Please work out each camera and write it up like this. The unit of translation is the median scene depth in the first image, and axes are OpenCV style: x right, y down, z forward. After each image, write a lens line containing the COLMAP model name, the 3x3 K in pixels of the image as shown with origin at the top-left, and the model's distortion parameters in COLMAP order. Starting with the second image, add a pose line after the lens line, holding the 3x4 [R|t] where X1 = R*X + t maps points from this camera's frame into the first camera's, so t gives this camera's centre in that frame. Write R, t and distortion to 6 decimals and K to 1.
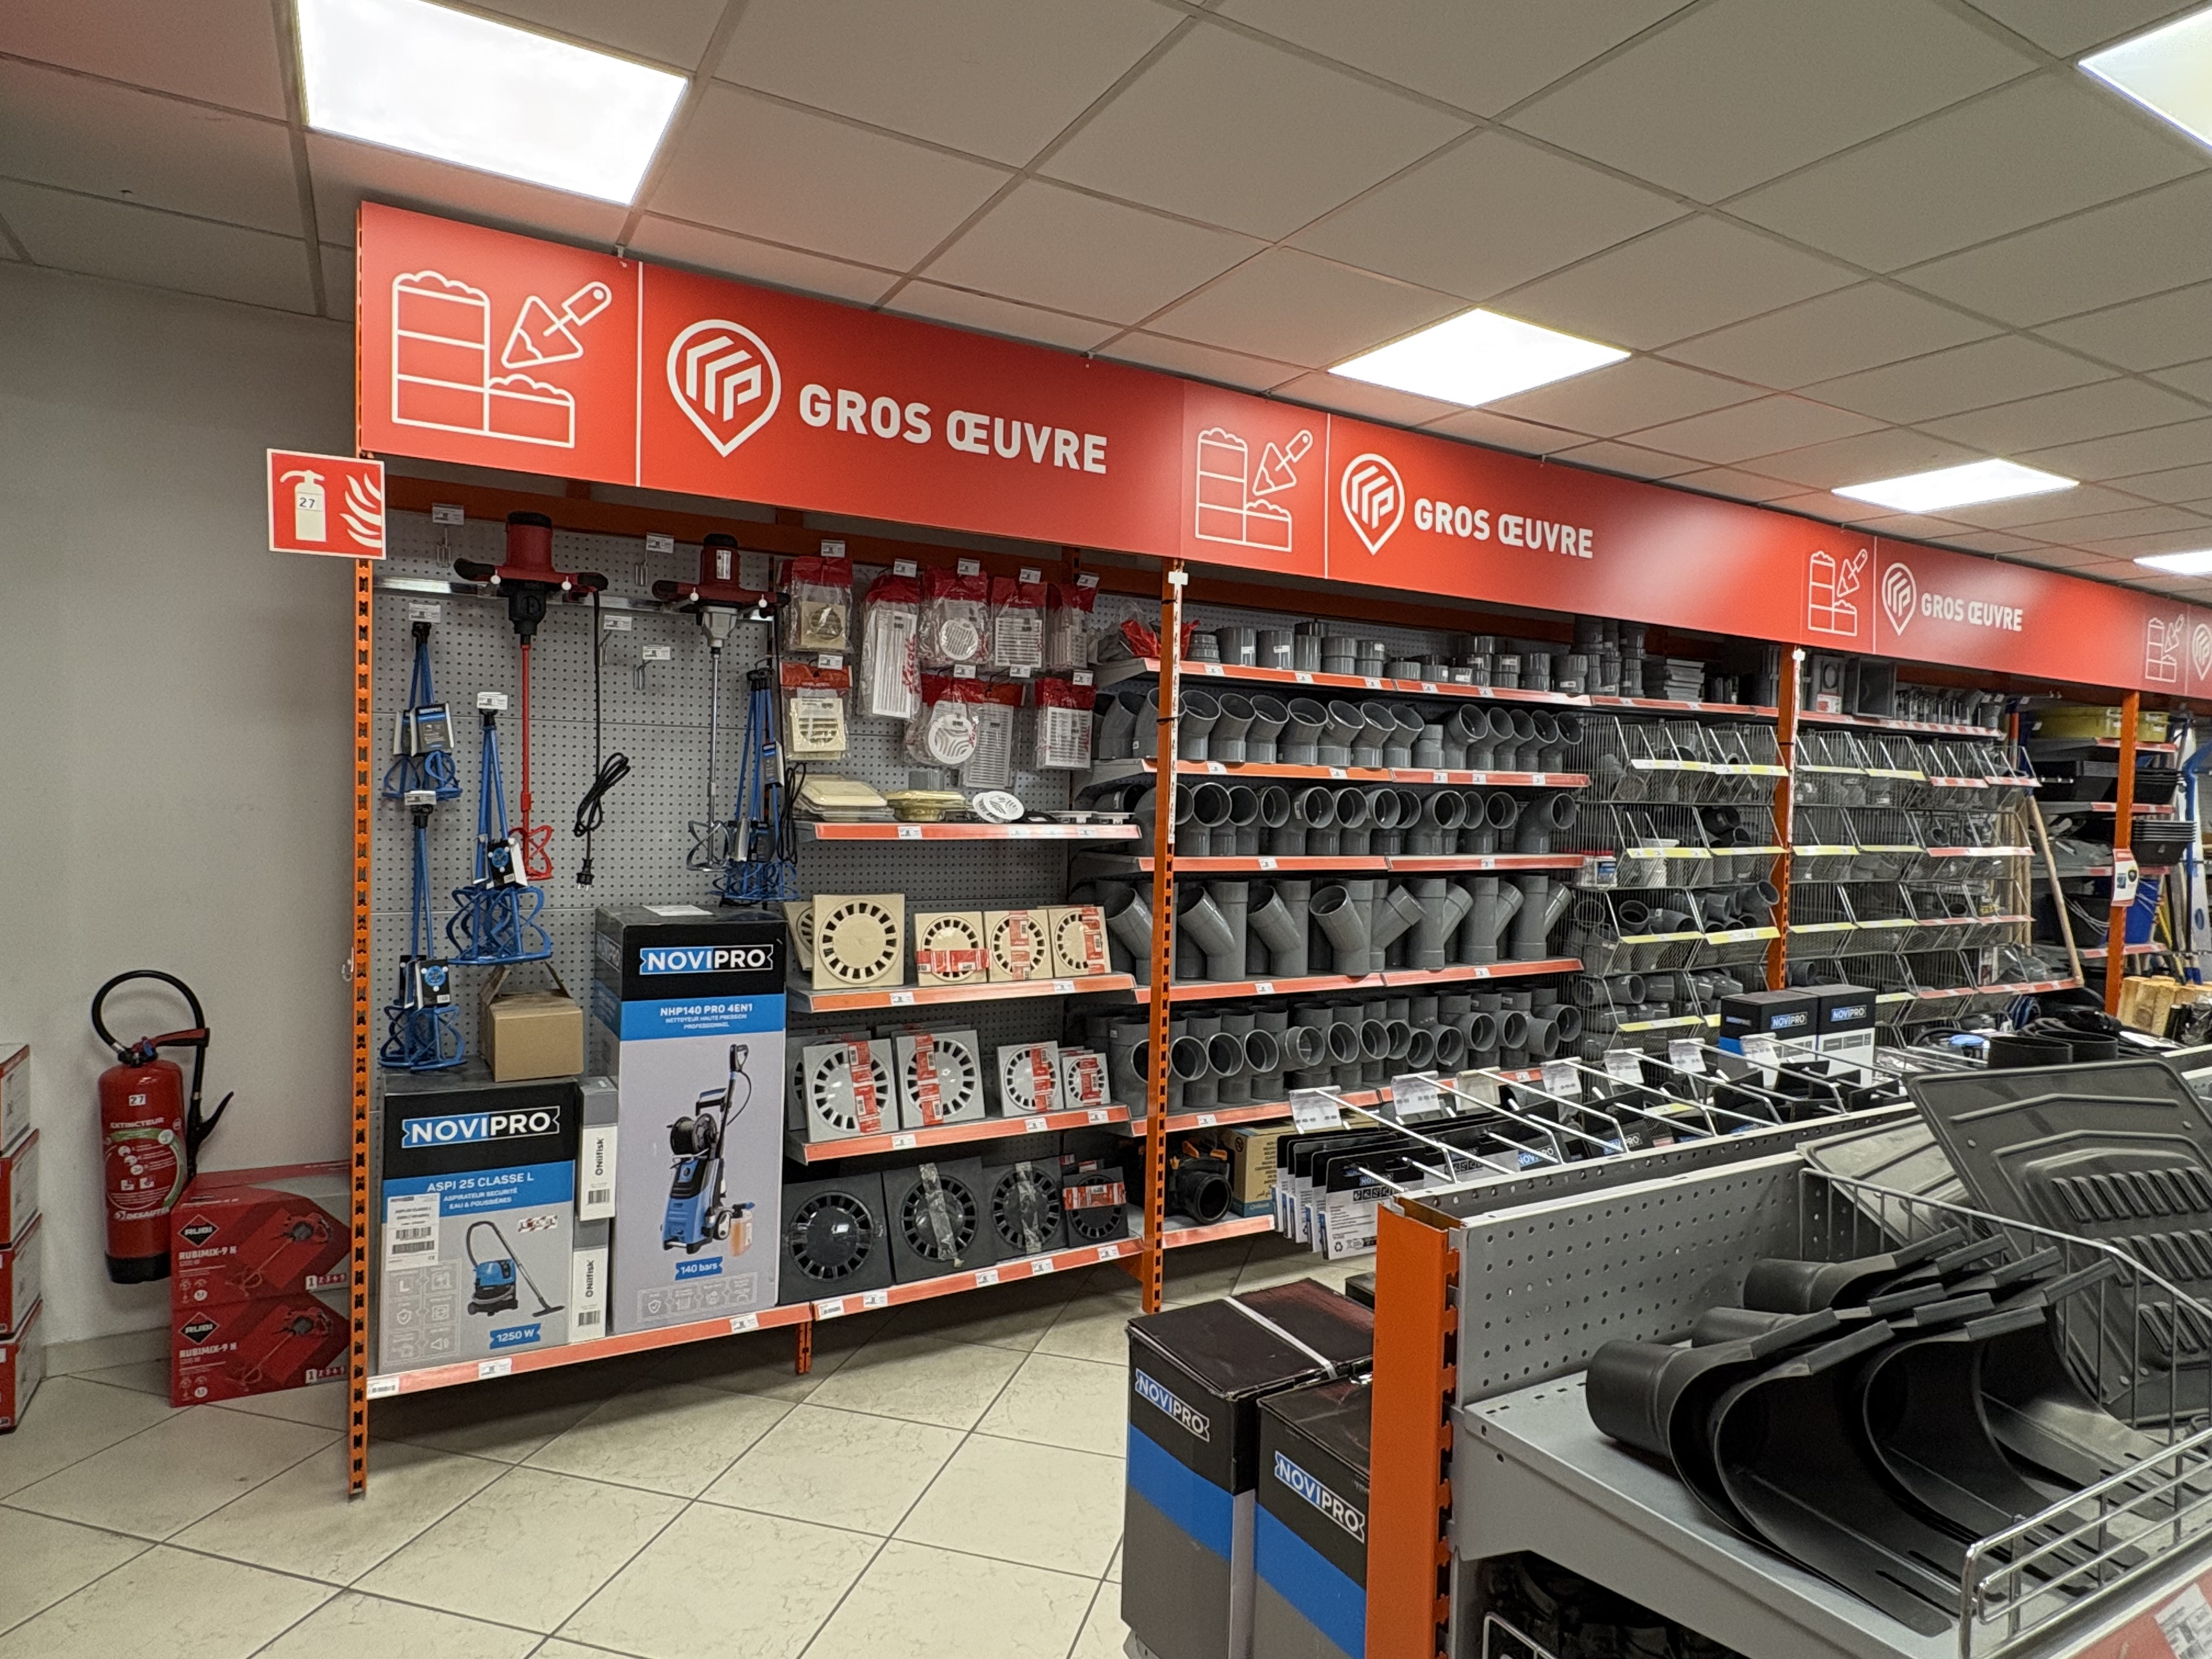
lens RADIAL K [[1273.0, 0, 1113.4], [0, 1273.0, 823.9], [0, 0, 1]] dist [-0.003542, 0.002191]
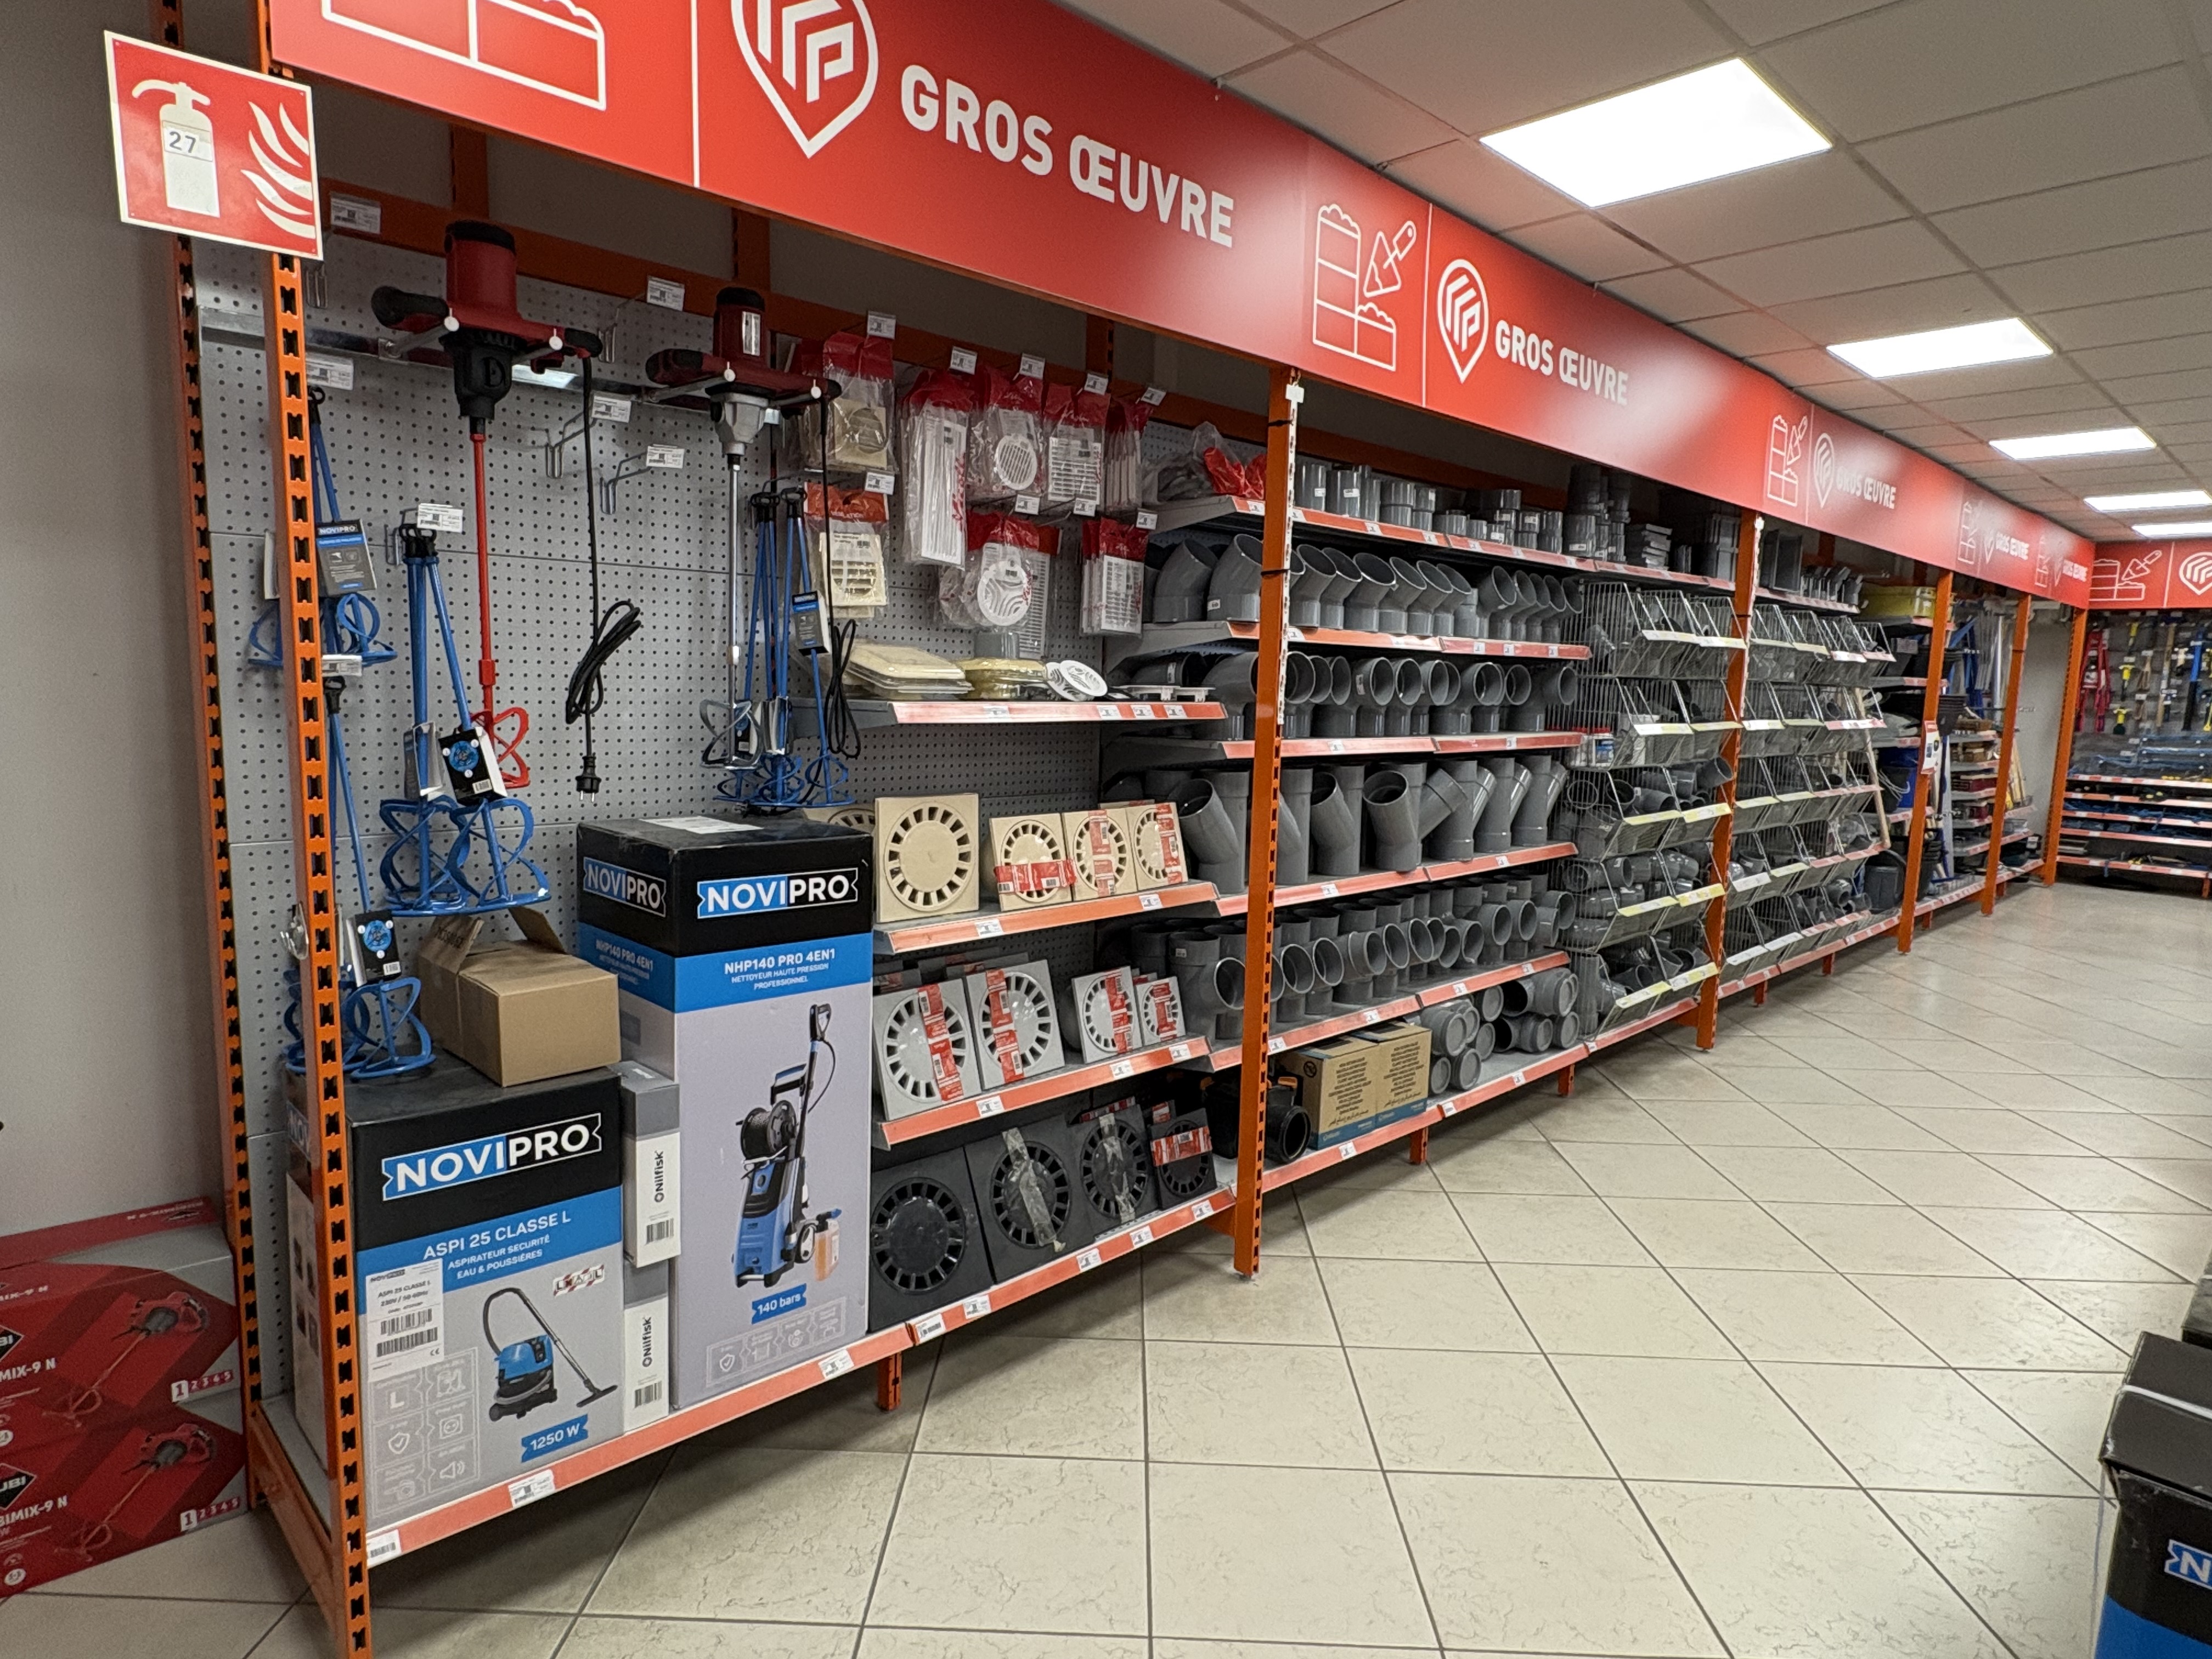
lens RADIAL K [[1273.0, 0, 1102.3], [0, 1273.0, 832.0], [0, 0, 1]] dist [-0.003542, 0.002191]
pose [[0.970804, -0.031673, 0.237775, -0.262552], [0.008220, 0.995055, 0.098983, 0.002199], [-0.239734, -0.094139, 0.966264, 0.221157]]
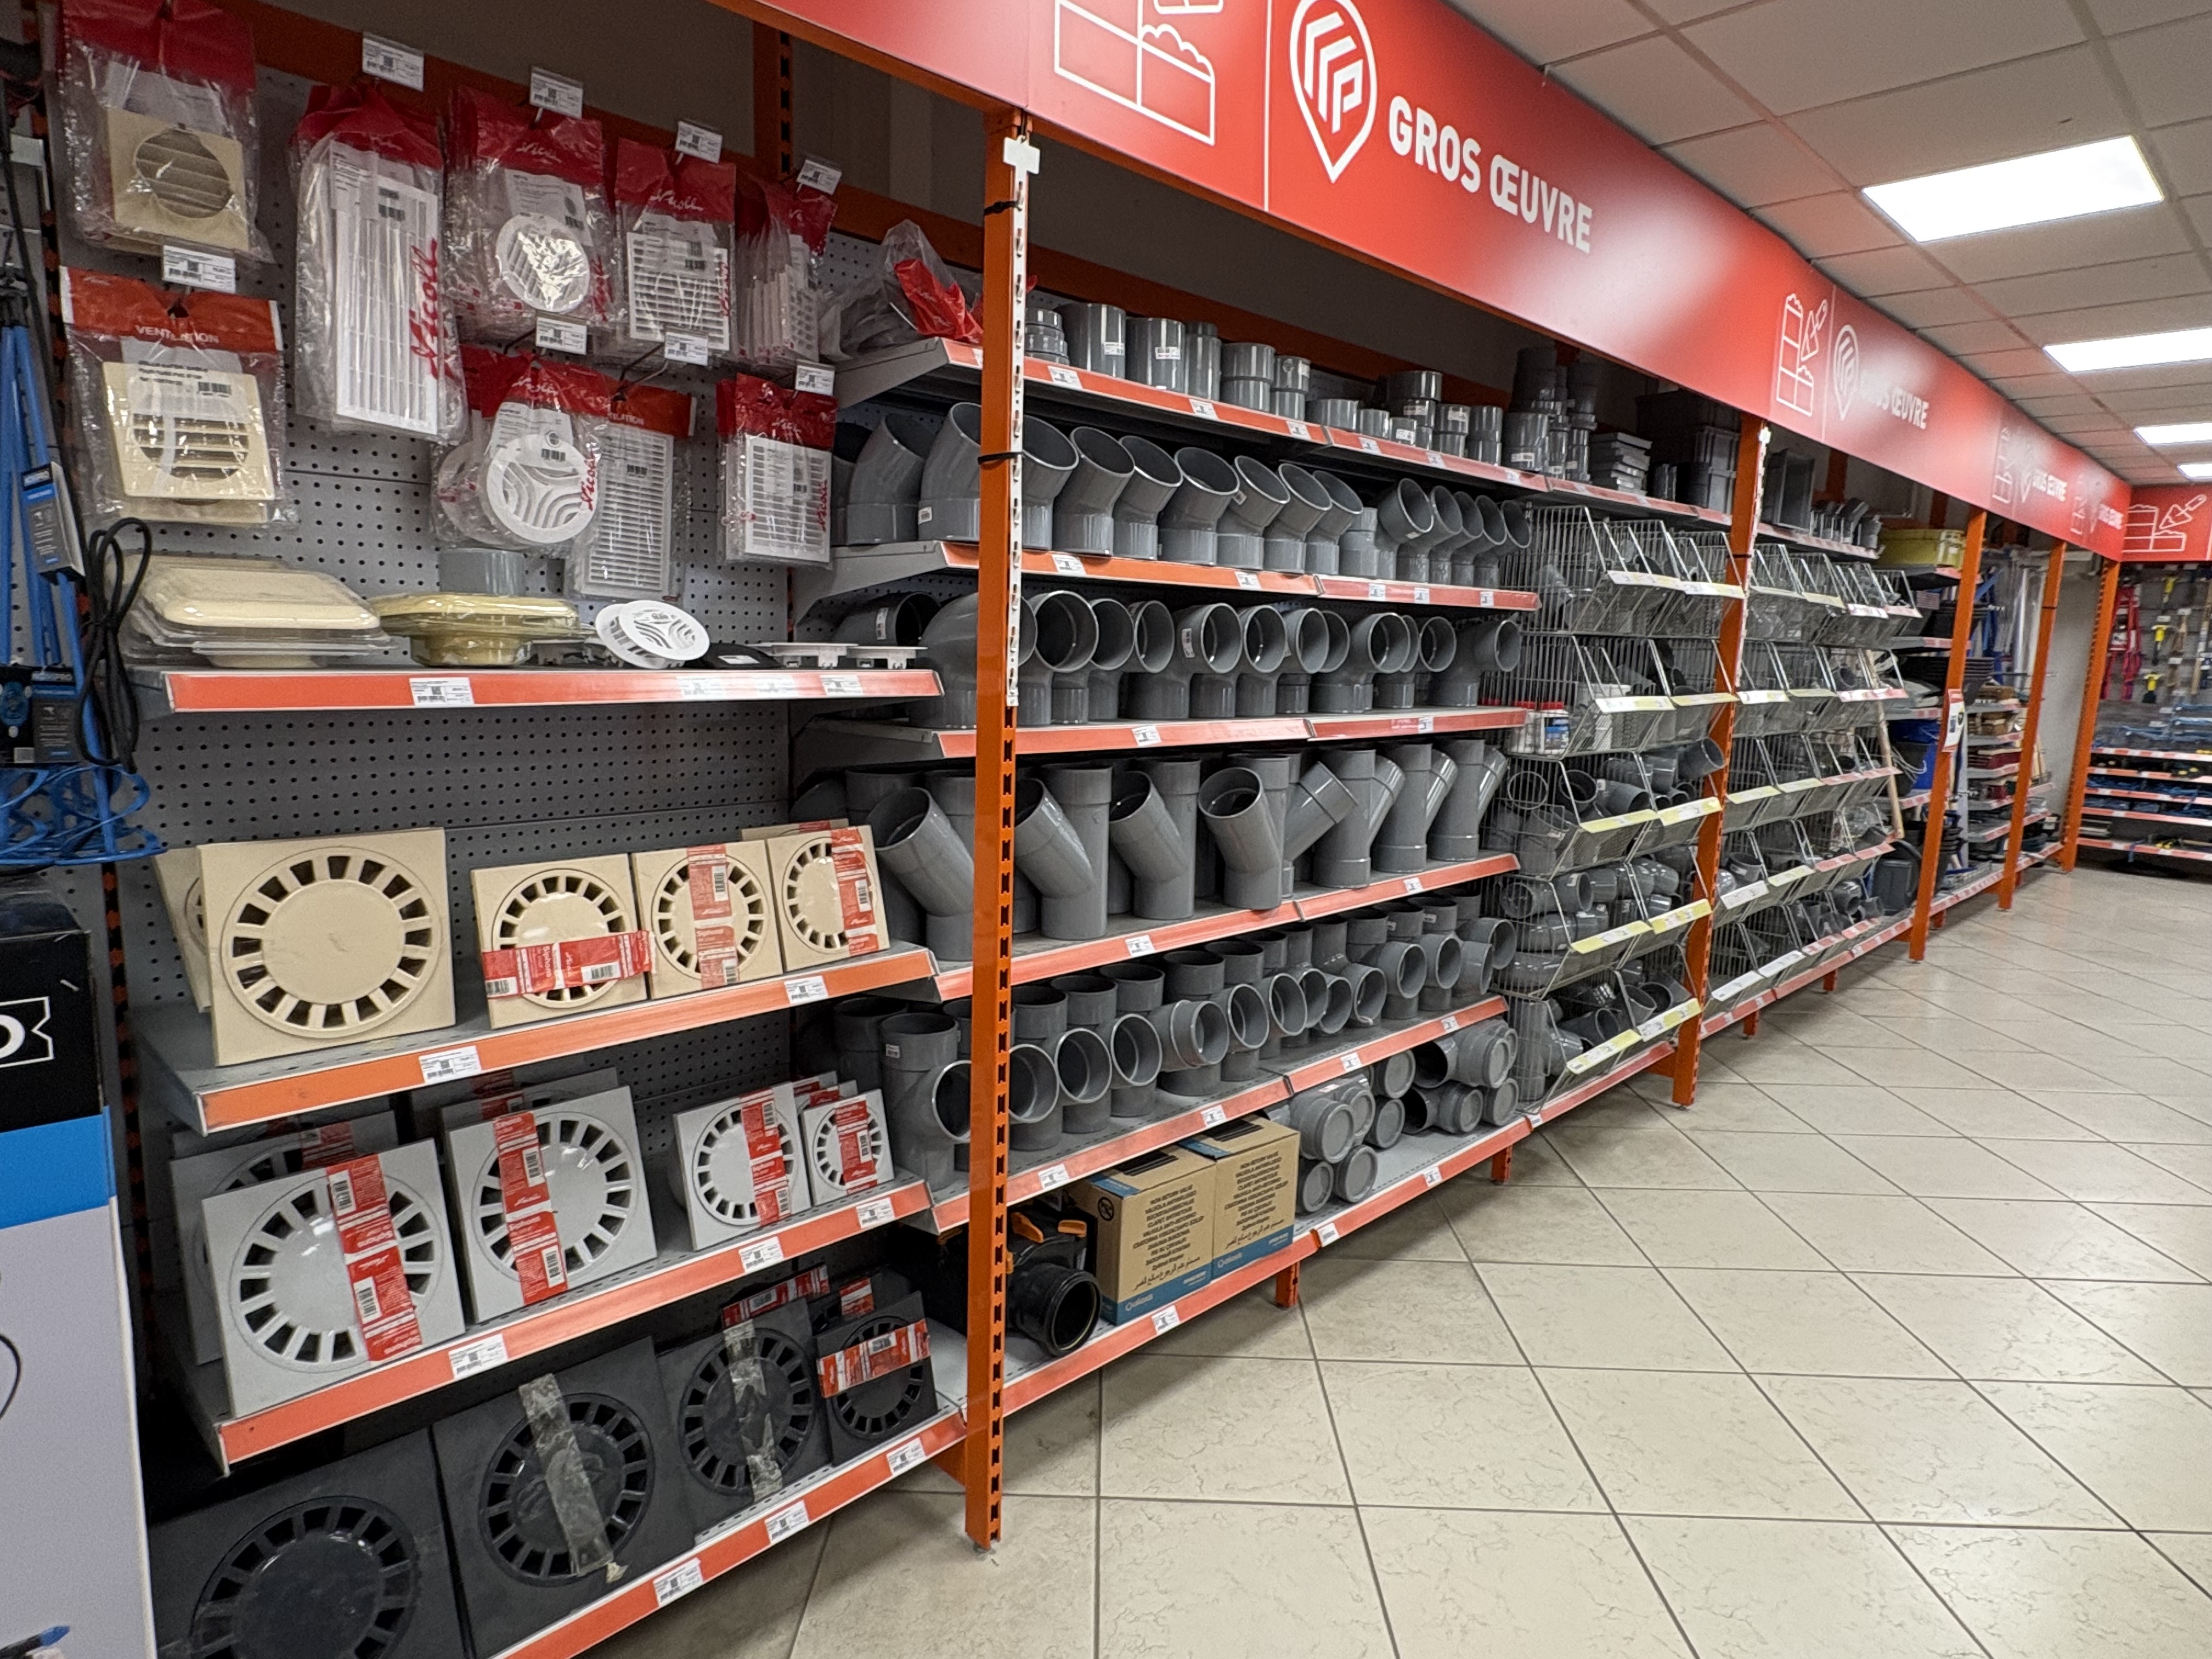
lens RADIAL K [[1273.0, 0, 1098.9], [0, 1273.0, 832.5], [0, 0, 1]] dist [-0.003542, 0.002191]
pose [[0.968509, -0.037273, 0.246173, -0.048328], [0.004793, 0.991339, 0.131242, -0.001331], [-0.248933, -0.125929, 0.960299, 0.487012]]
